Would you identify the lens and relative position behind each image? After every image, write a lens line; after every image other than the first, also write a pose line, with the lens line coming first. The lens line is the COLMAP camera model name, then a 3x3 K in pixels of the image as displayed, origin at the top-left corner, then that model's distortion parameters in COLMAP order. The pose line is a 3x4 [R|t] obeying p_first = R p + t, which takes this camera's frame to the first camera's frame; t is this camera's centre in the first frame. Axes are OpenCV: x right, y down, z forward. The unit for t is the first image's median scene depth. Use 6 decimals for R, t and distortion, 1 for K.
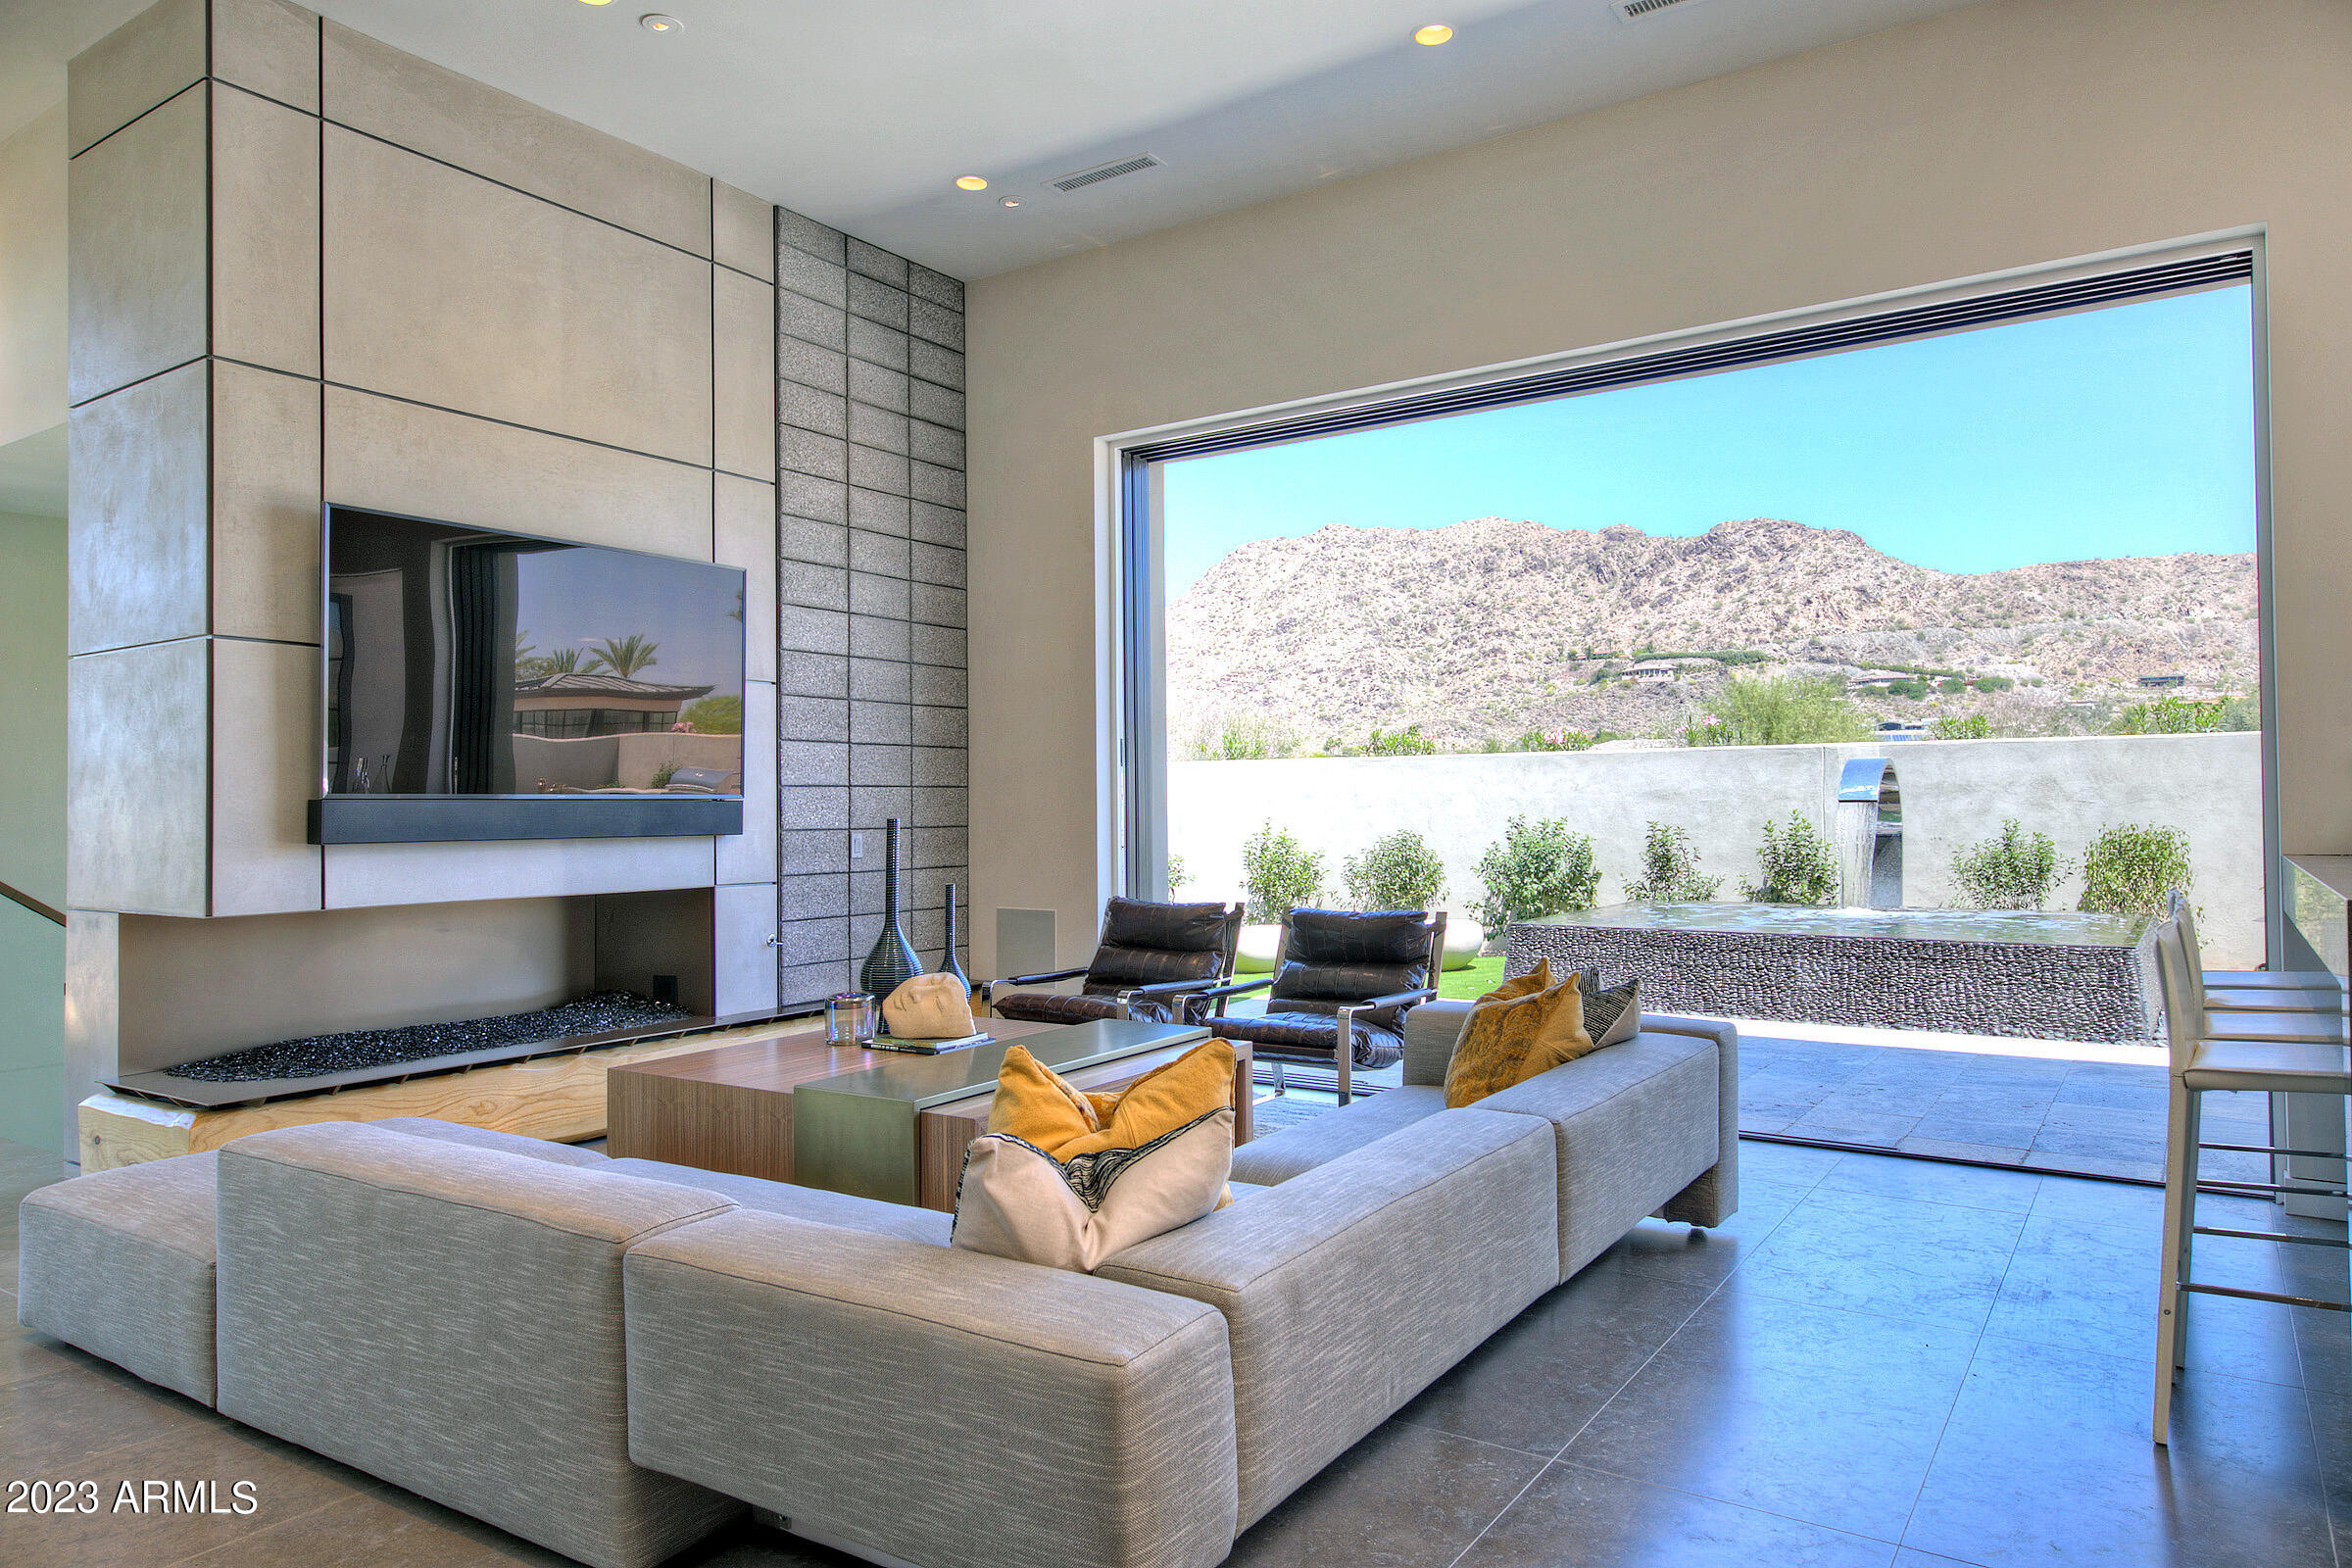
lens RADIAL K [[1503.1, 0, 1212.5], [0, 1503.1, 773.2], [0, 0, 1]] dist [0.025110, 0.002898]
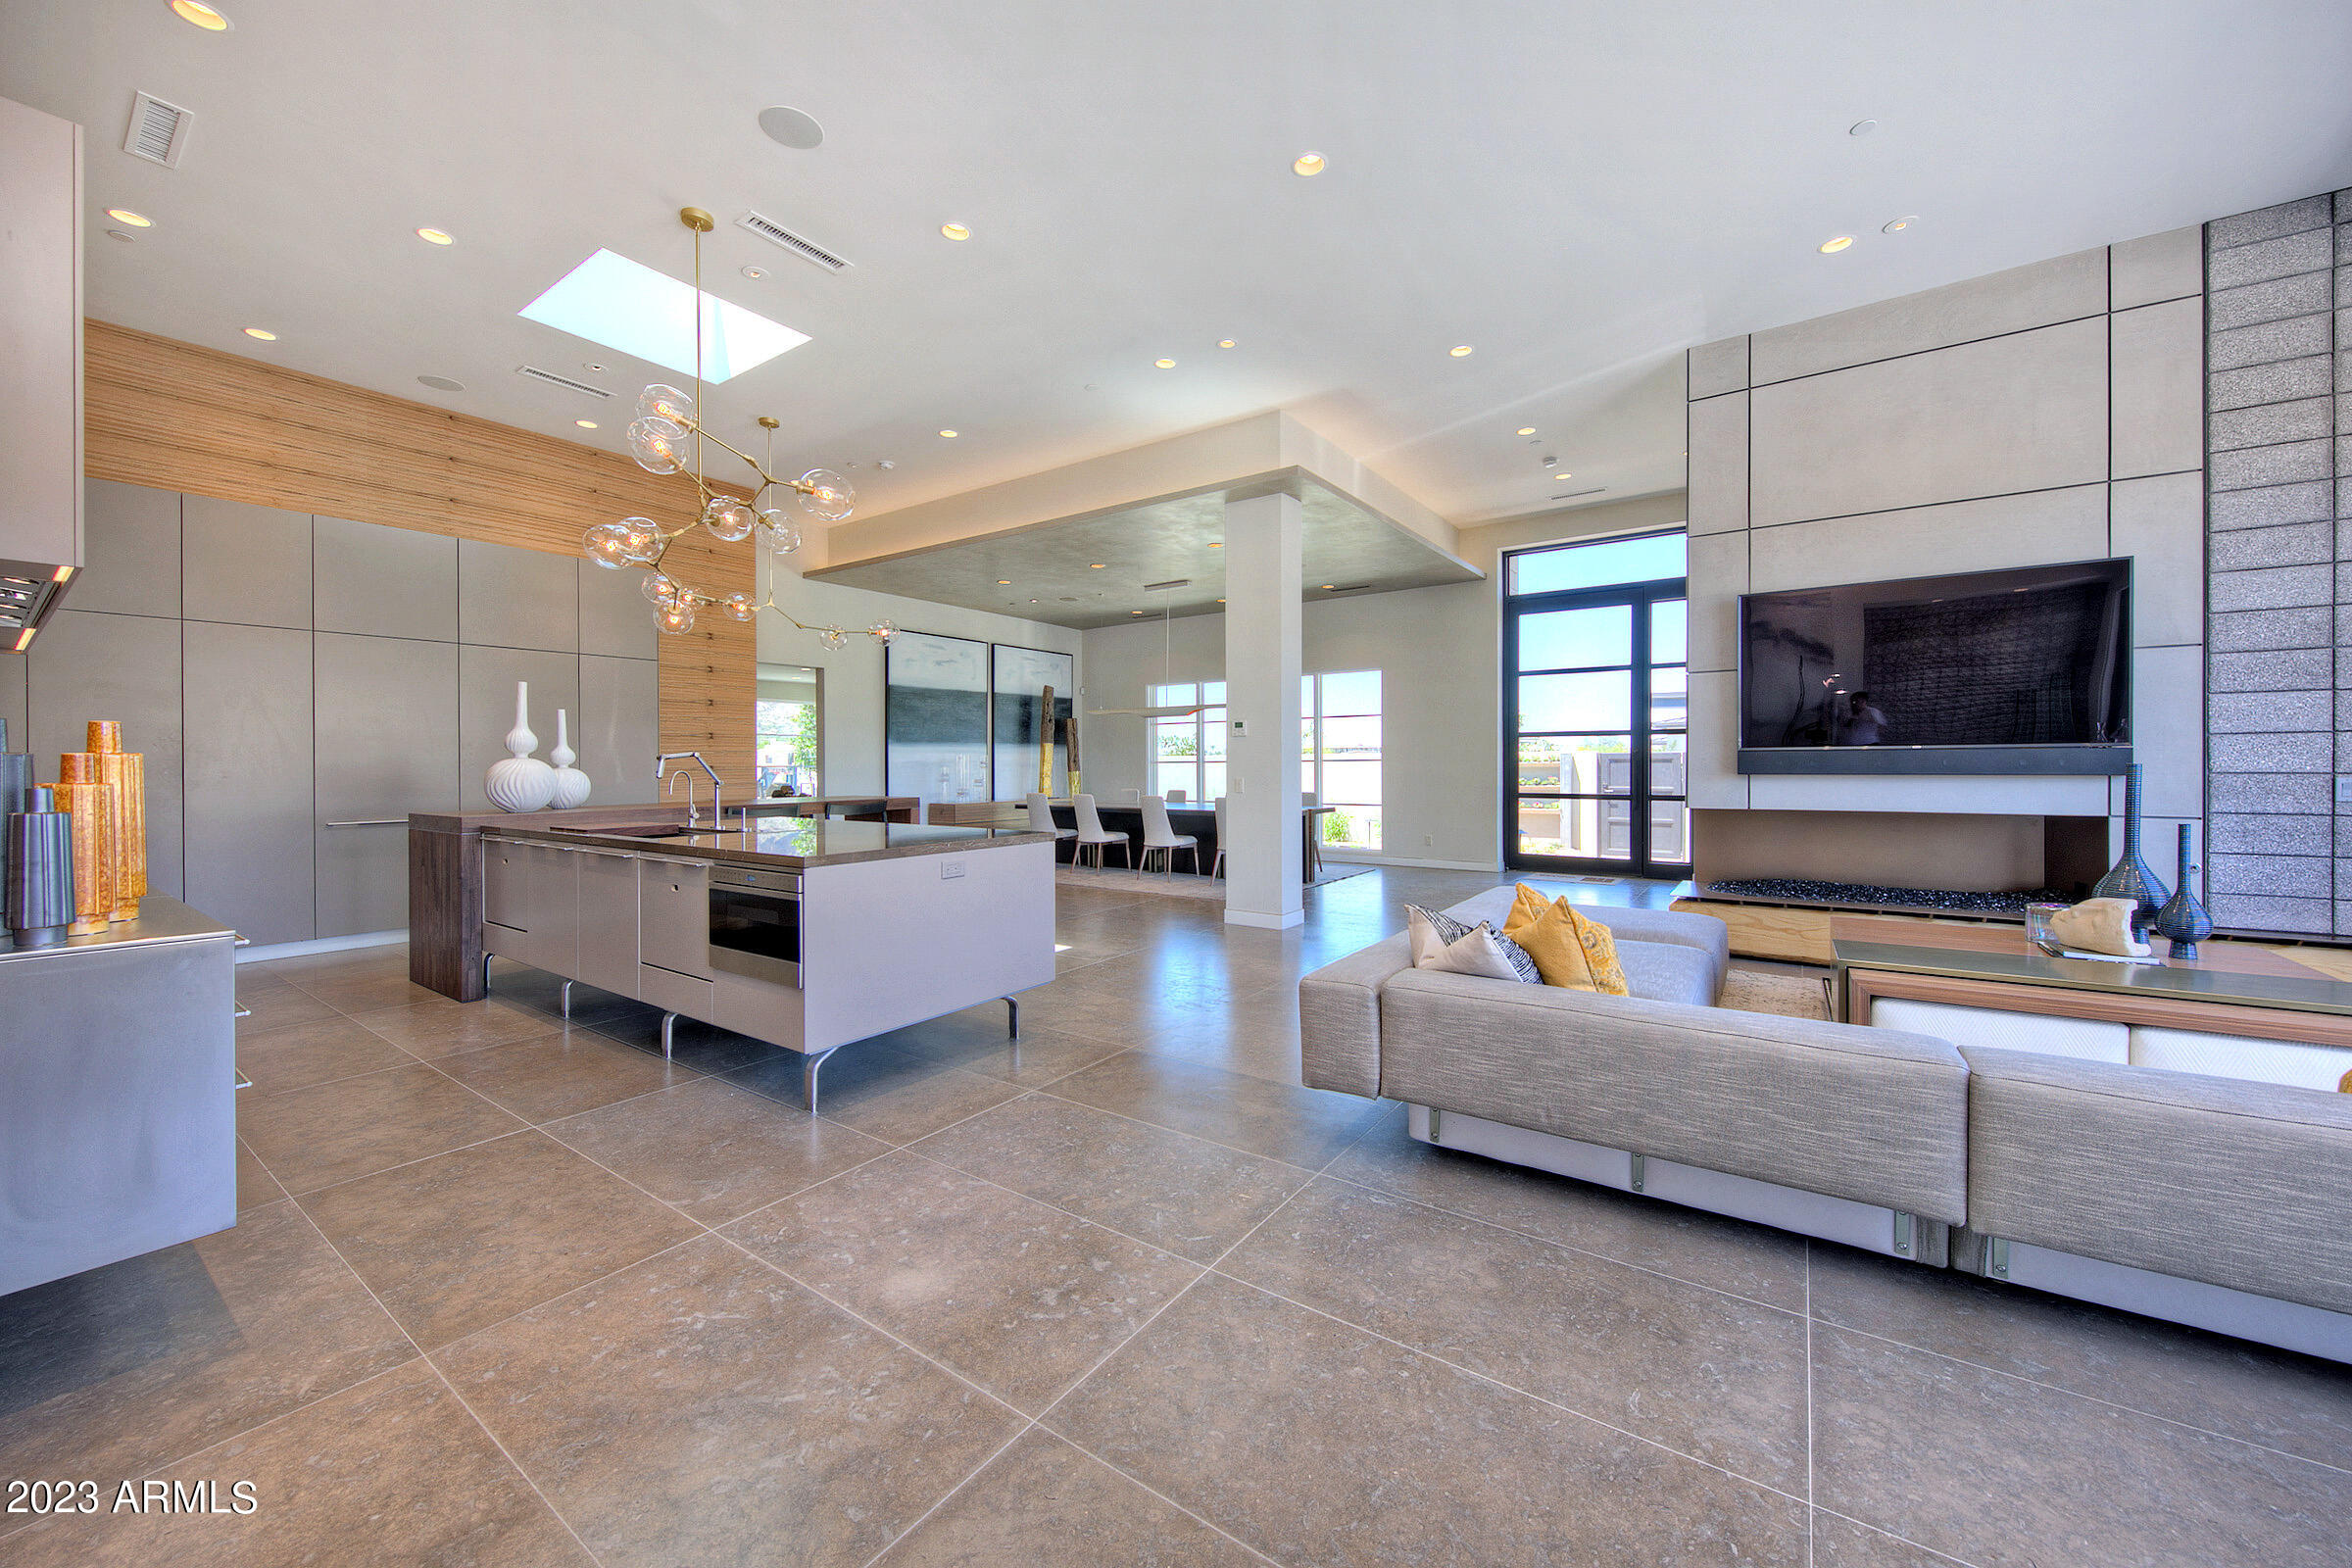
lens RADIAL K [[876.6, 0, 1173.8], [0, 876.6, 760.5], [0, 0, 1]] dist [0.001410, -0.000188]
pose [[-0.040938, 0.006025, -0.999144, 0.386516], [0.029695, 0.999547, 0.004811, 0.002014], [0.998720, -0.029472, -0.041099, 0.230257]]
